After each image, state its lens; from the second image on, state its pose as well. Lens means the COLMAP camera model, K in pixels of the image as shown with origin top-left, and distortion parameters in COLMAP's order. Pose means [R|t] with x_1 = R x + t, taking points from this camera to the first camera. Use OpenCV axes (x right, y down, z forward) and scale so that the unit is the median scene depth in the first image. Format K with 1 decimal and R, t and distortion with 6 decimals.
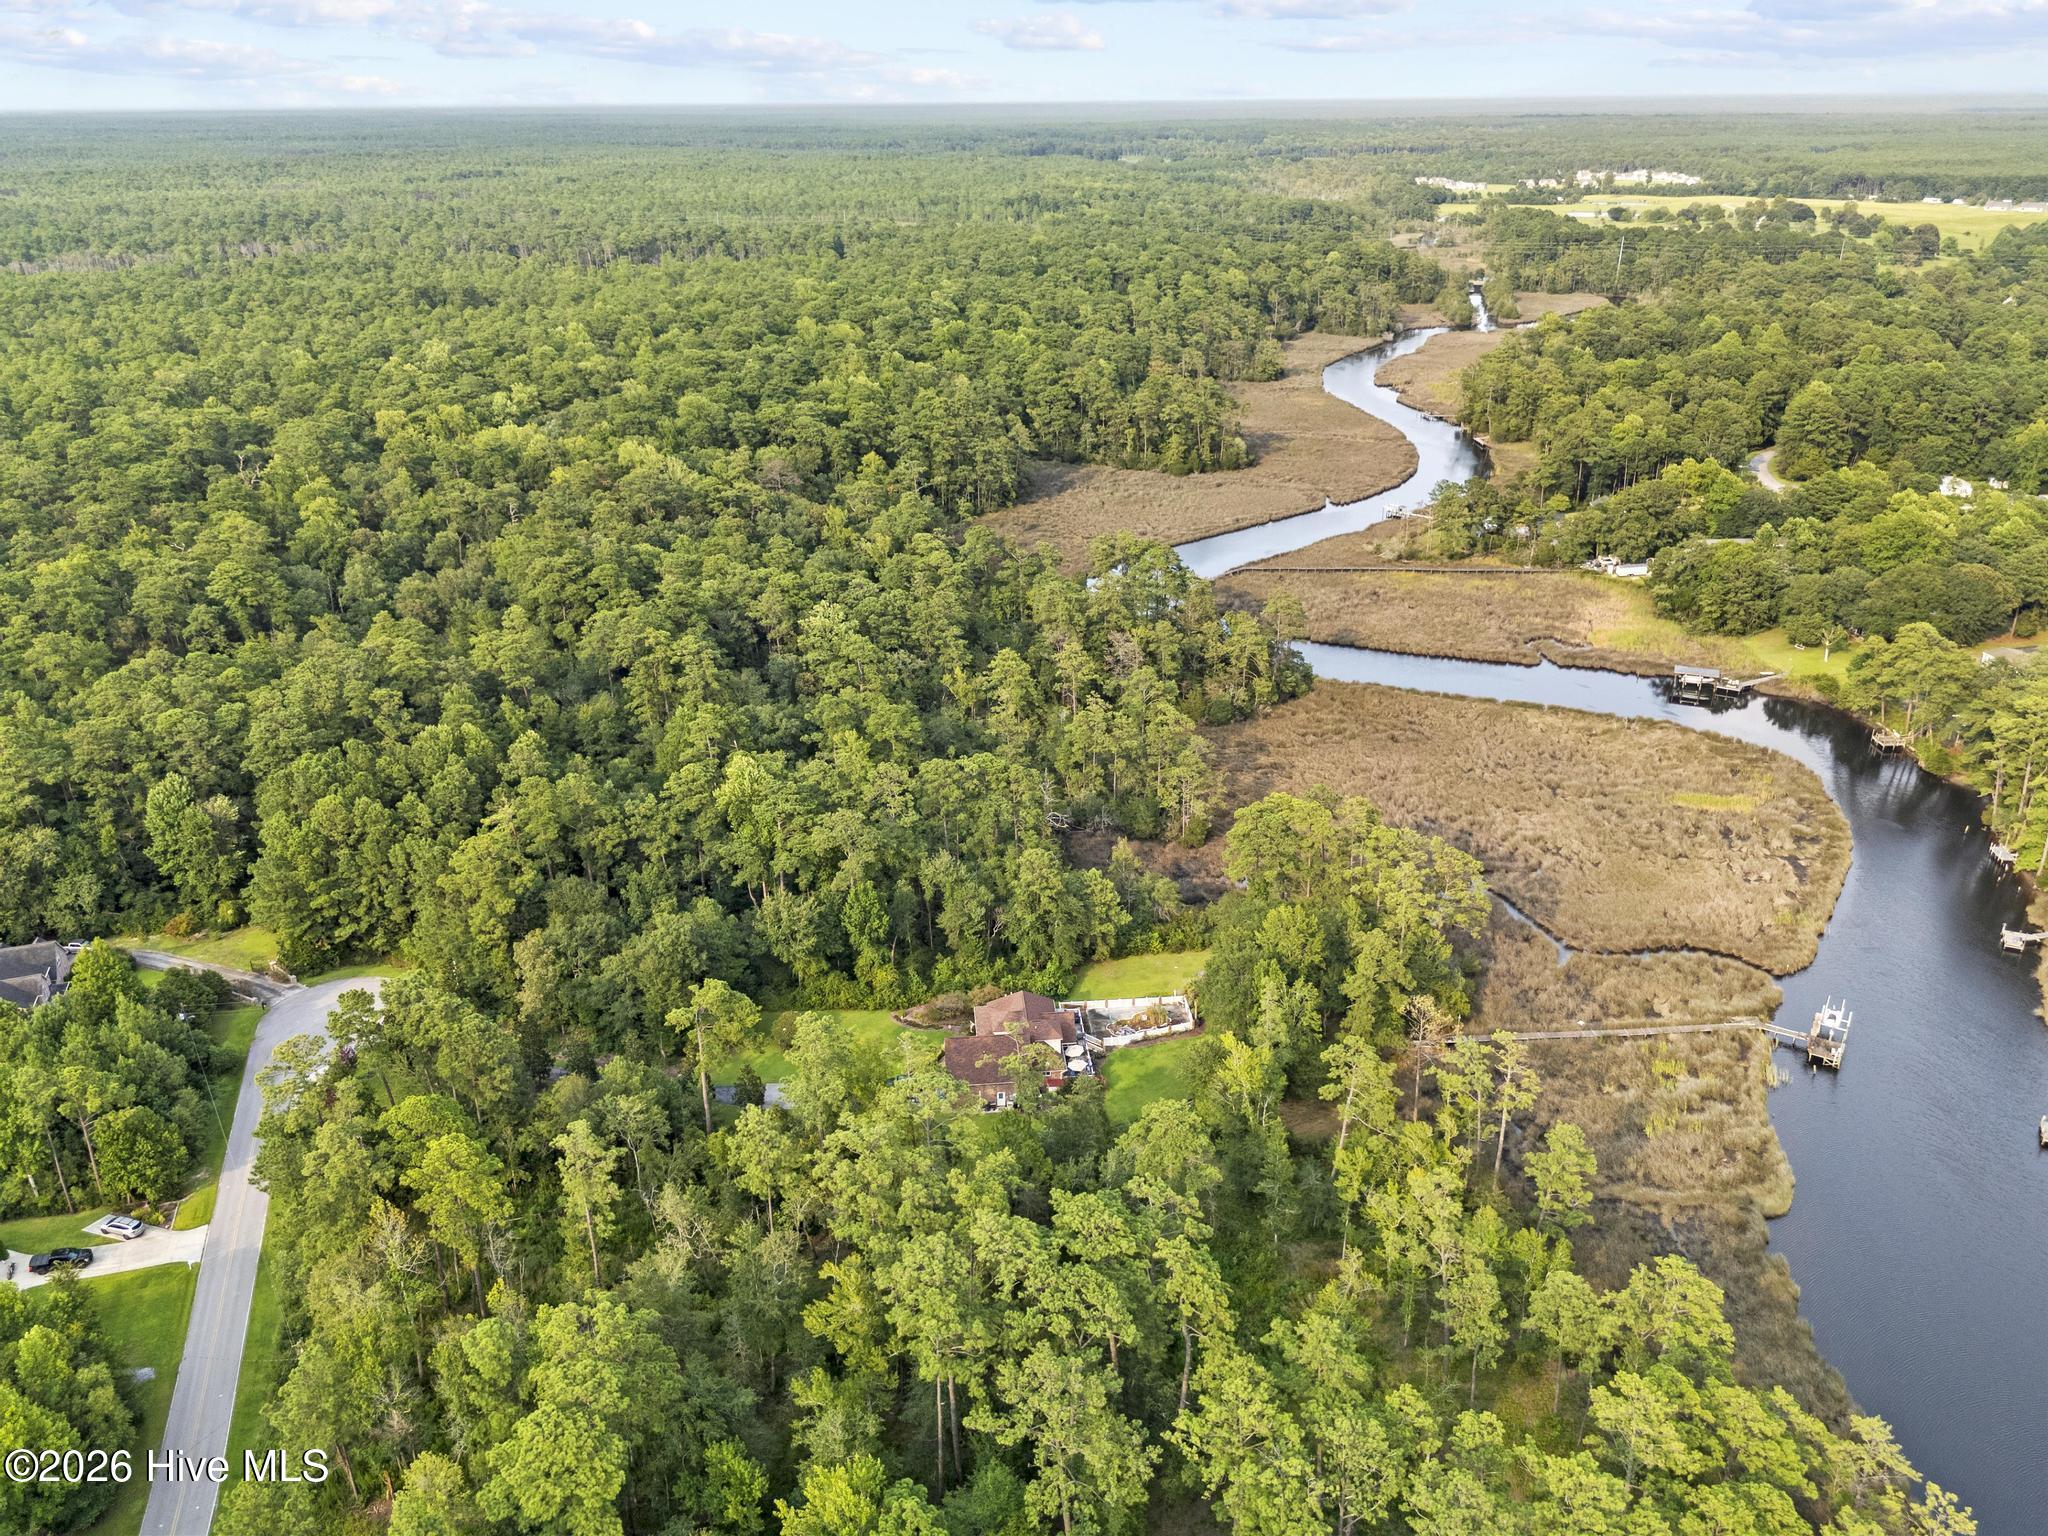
lens RADIAL K [[1504.5, 0, 1020.6], [0, 1504.5, 769.1], [0, 0, 1]] dist [0.057903, -0.051489]
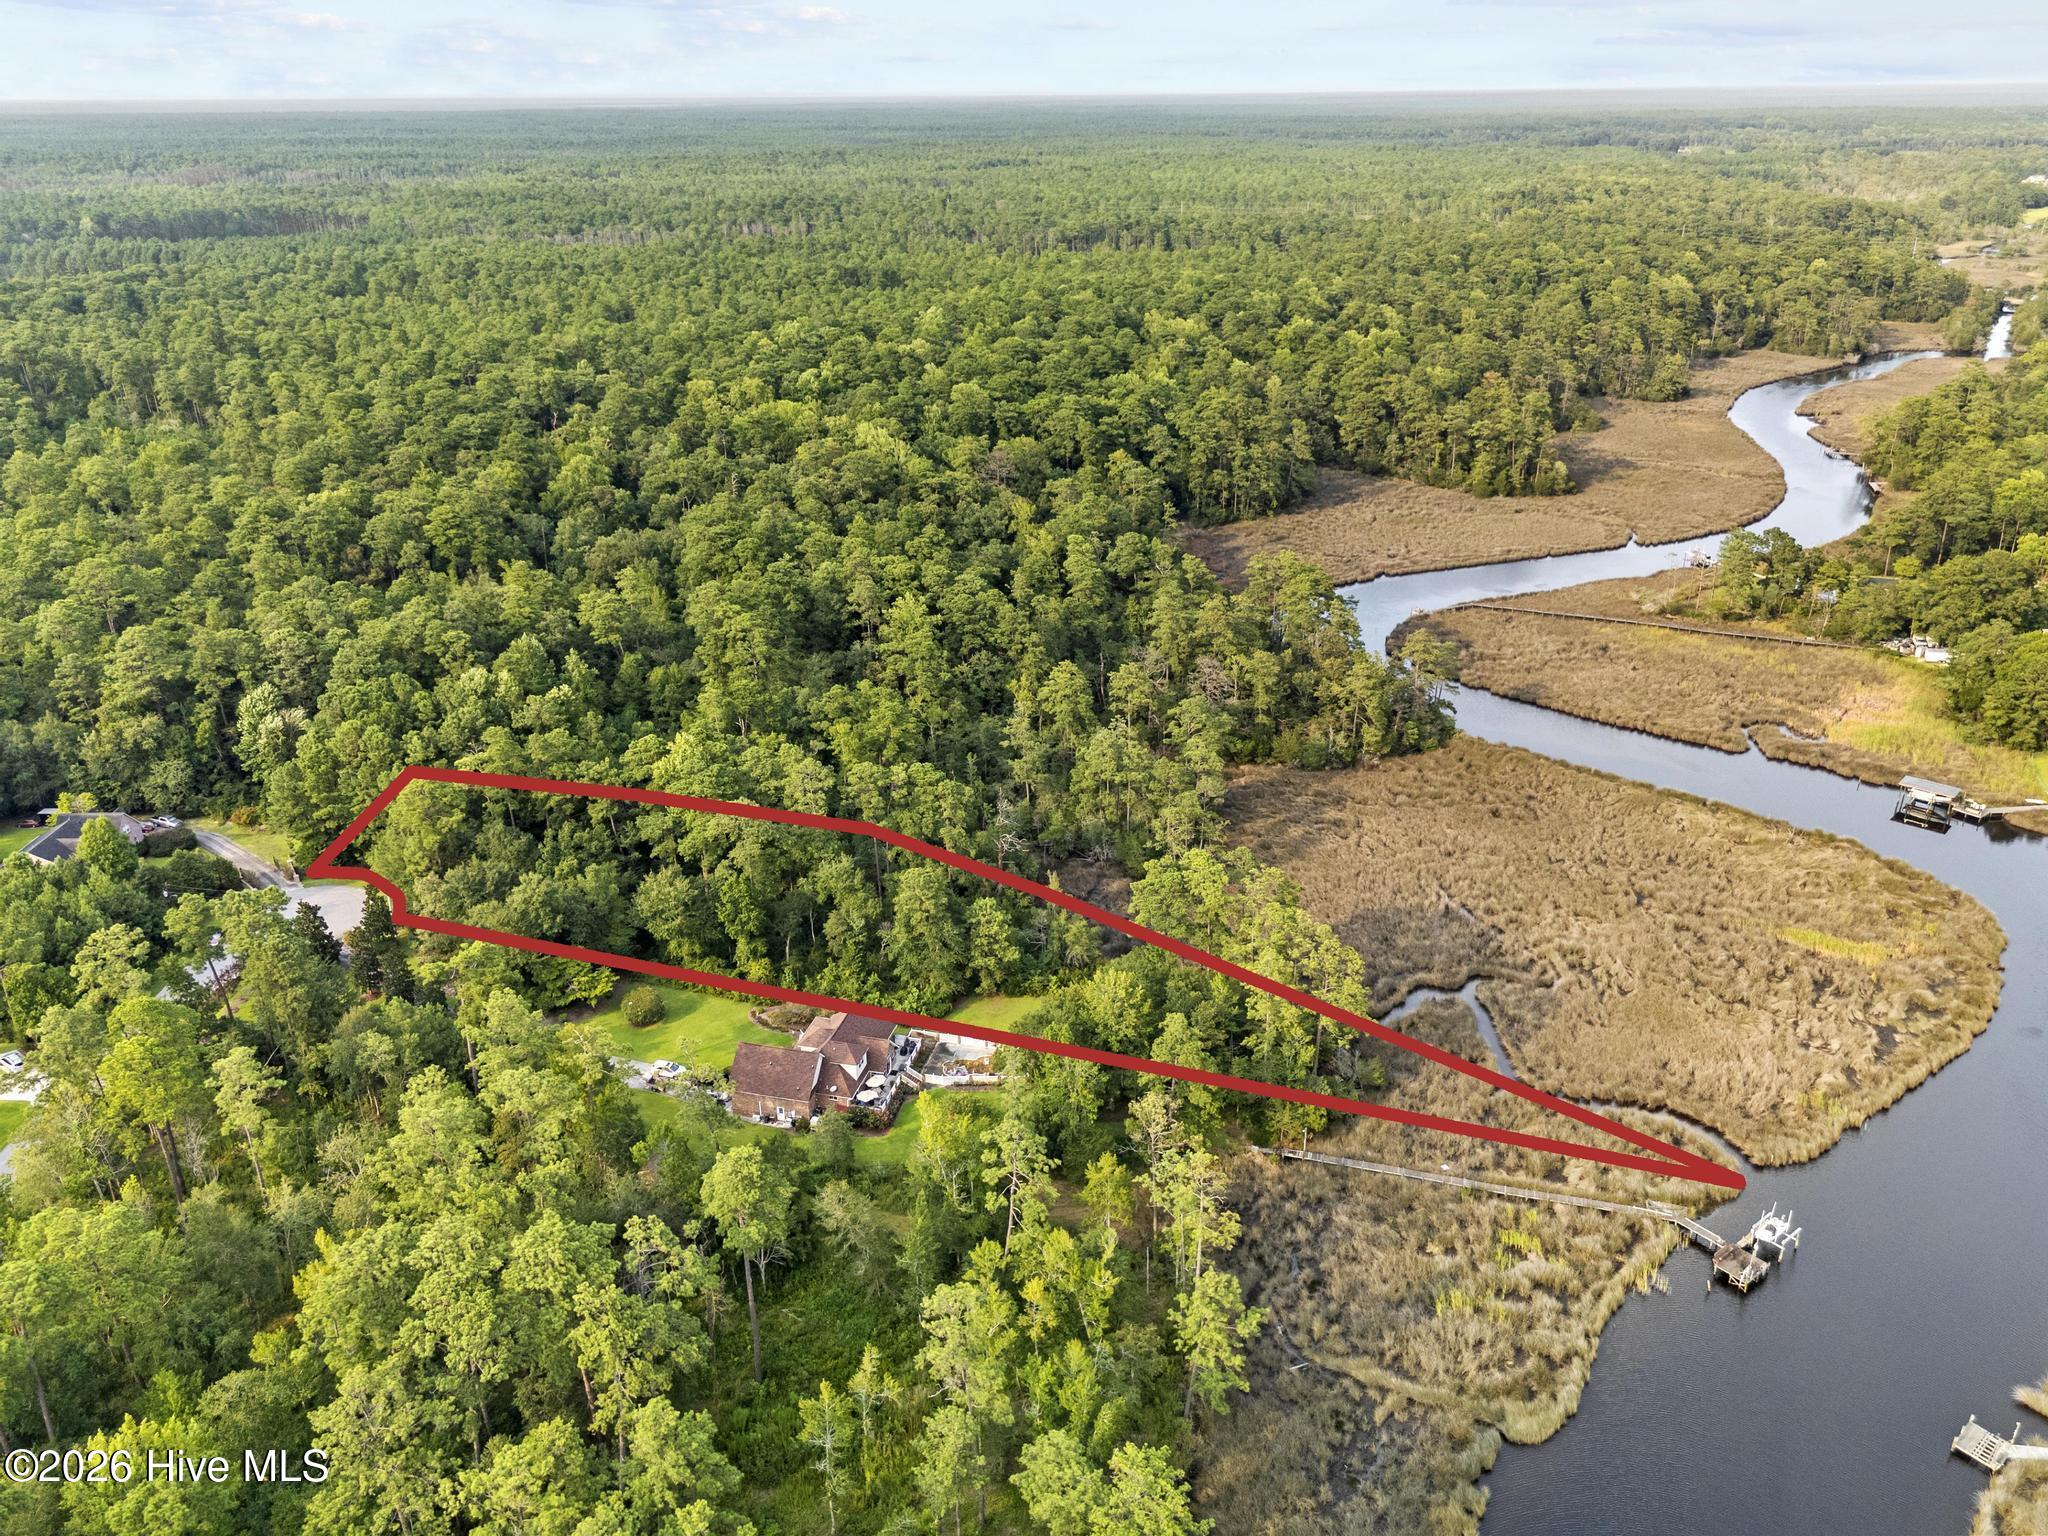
lens RADIAL K [[1504.5, 0, 1022.0], [0, 1504.5, 757.1], [0, 0, 1]] dist [0.057903, -0.051489]
pose [[0.941262, 0.135967, -0.309095, 0.191206], [-0.136218, 0.990459, 0.020879, -0.024785], [0.308985, 0.022452, 0.950802, 0.051454]]
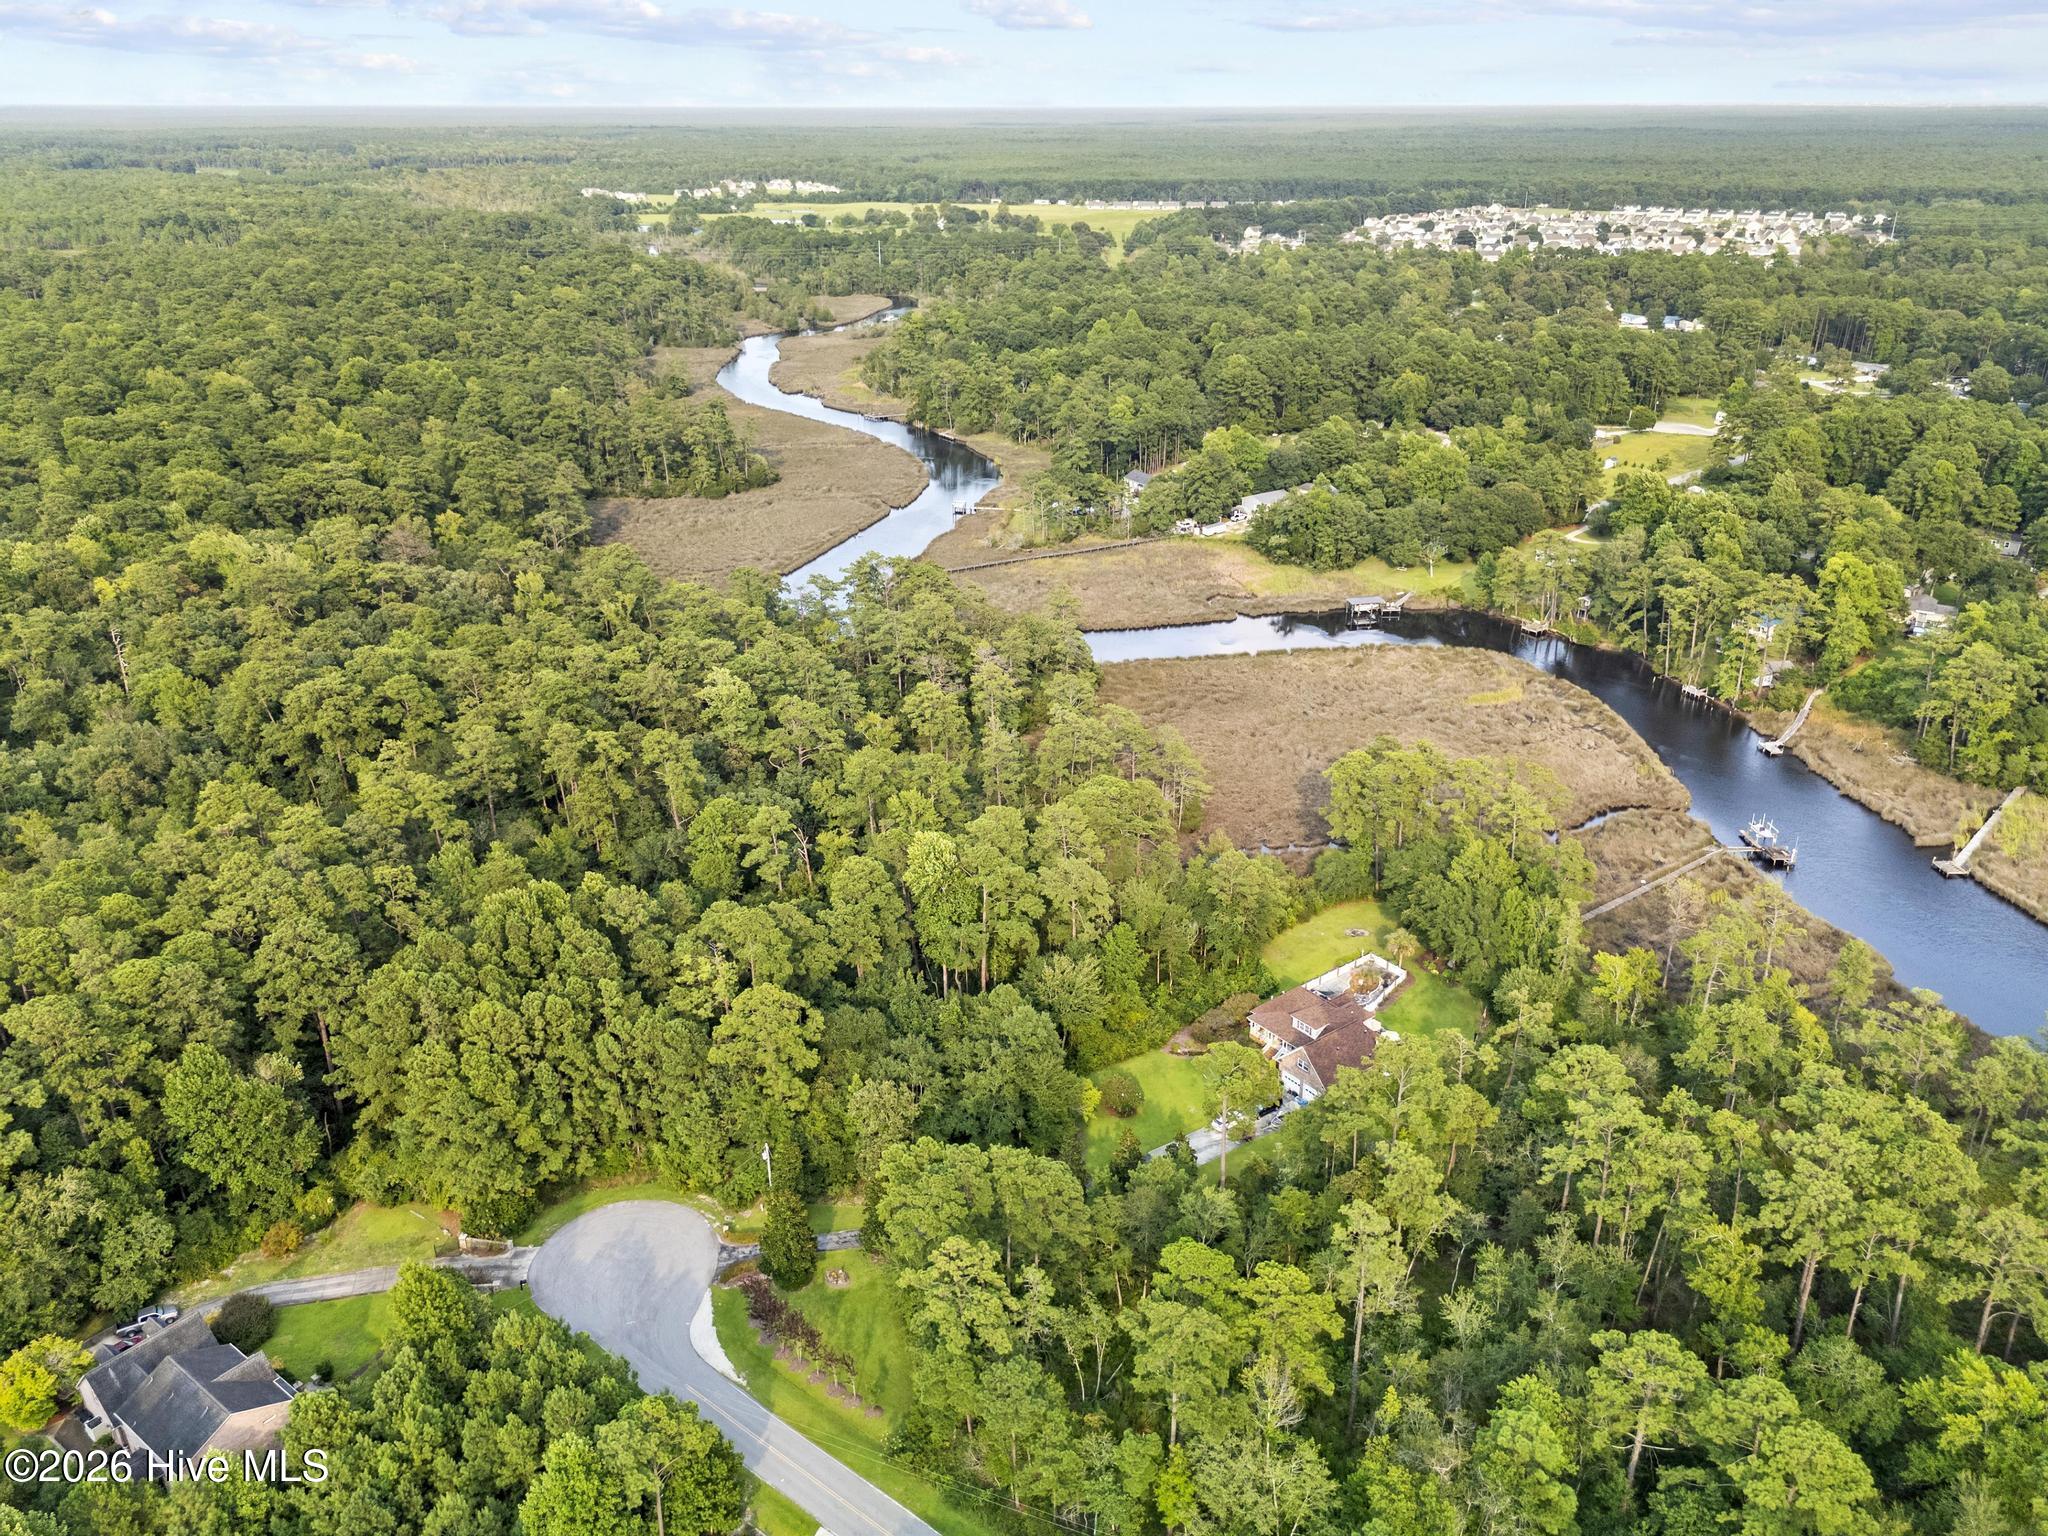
lens RADIAL K [[1504.5, 0, 1020.8], [0, 1504.5, 786.5], [0, 0, 1]] dist [0.057903, -0.051489]
pose [[0.845169, -0.215349, 0.489197, -0.308246], [0.213587, 0.975066, 0.060226, -0.041776], [-0.489969, 0.053585, 0.870091, 0.100845]]
